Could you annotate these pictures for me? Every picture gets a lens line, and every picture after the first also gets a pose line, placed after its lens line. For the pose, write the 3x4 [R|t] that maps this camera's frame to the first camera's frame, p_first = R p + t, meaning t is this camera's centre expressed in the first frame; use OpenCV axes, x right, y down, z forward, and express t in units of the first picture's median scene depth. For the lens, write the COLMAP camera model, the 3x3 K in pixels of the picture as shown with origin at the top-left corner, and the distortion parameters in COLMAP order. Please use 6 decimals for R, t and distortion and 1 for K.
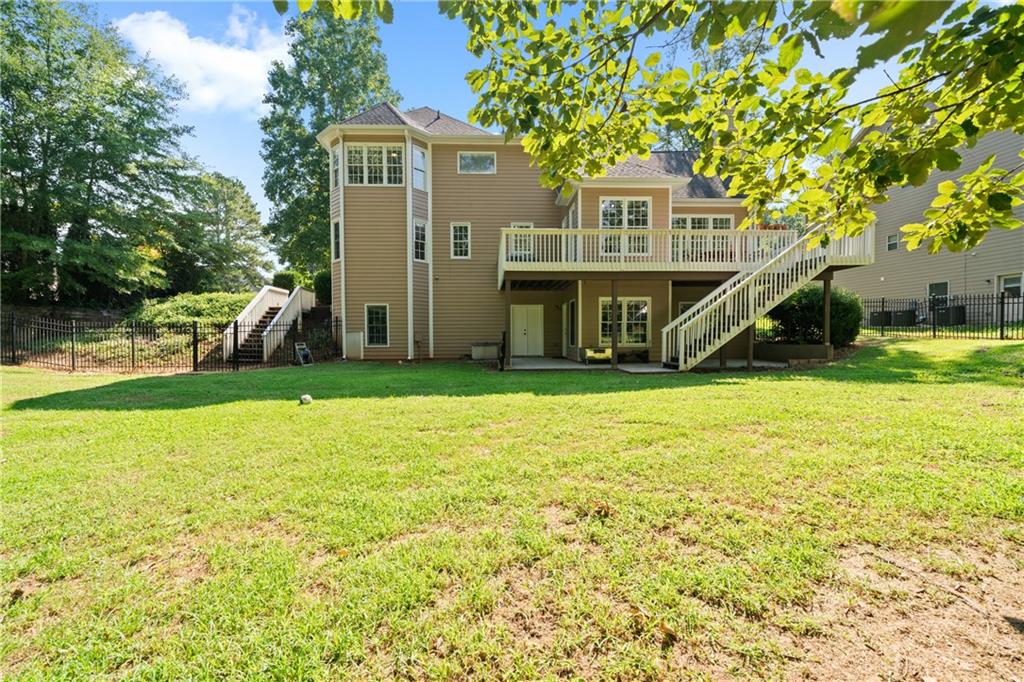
lens RADIAL K [[415.6, 0, 512.8], [0, 415.6, 347.4], [0, 0, 1]] dist [0.003329, 0.000089]
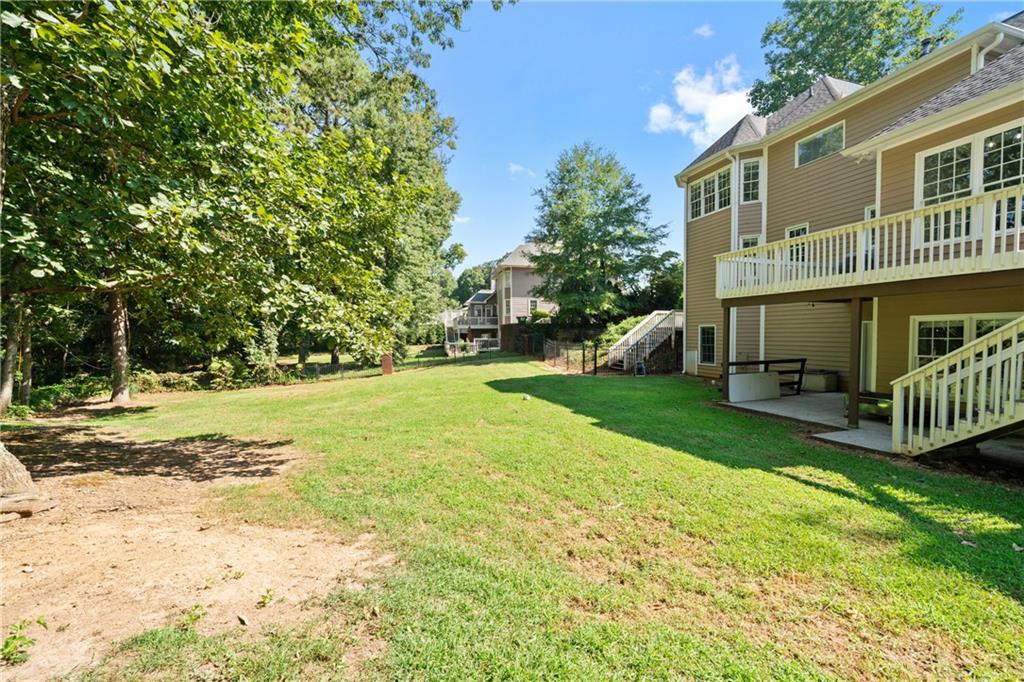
lens RADIAL K [[415.6, 0, 512.0], [0, 415.6, 344.9], [0, 0, 1]] dist [0.003329, 0.000089]
pose [[0.303901, 0.031458, -0.952184, 0.544518], [-0.014905, 0.999489, 0.028264, -0.075398], [0.952587, 0.005603, 0.304215, 0.192312]]
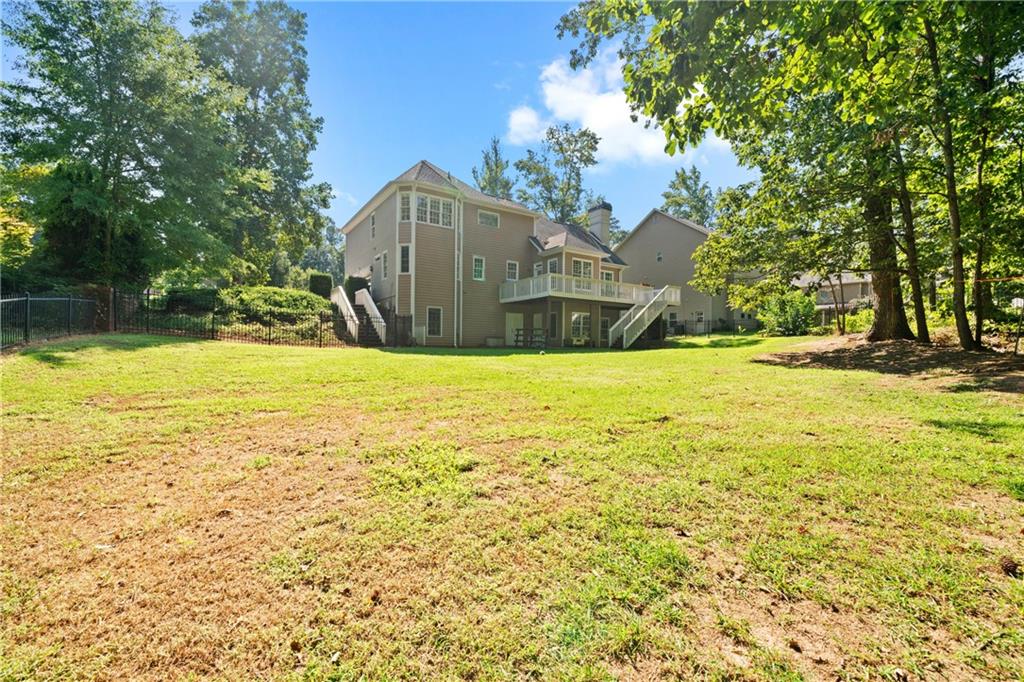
lens RADIAL K [[436.3, 0, 511.9], [0, 436.3, 340.3], [0, 0, 1]] dist [-0.001095, -0.000009]
pose [[0.839198, 0.018068, 0.543526, -0.917882], [-0.003959, 0.999624, -0.027117, 0.051203], [-0.543812, 0.020605, 0.838954, -0.408114]]
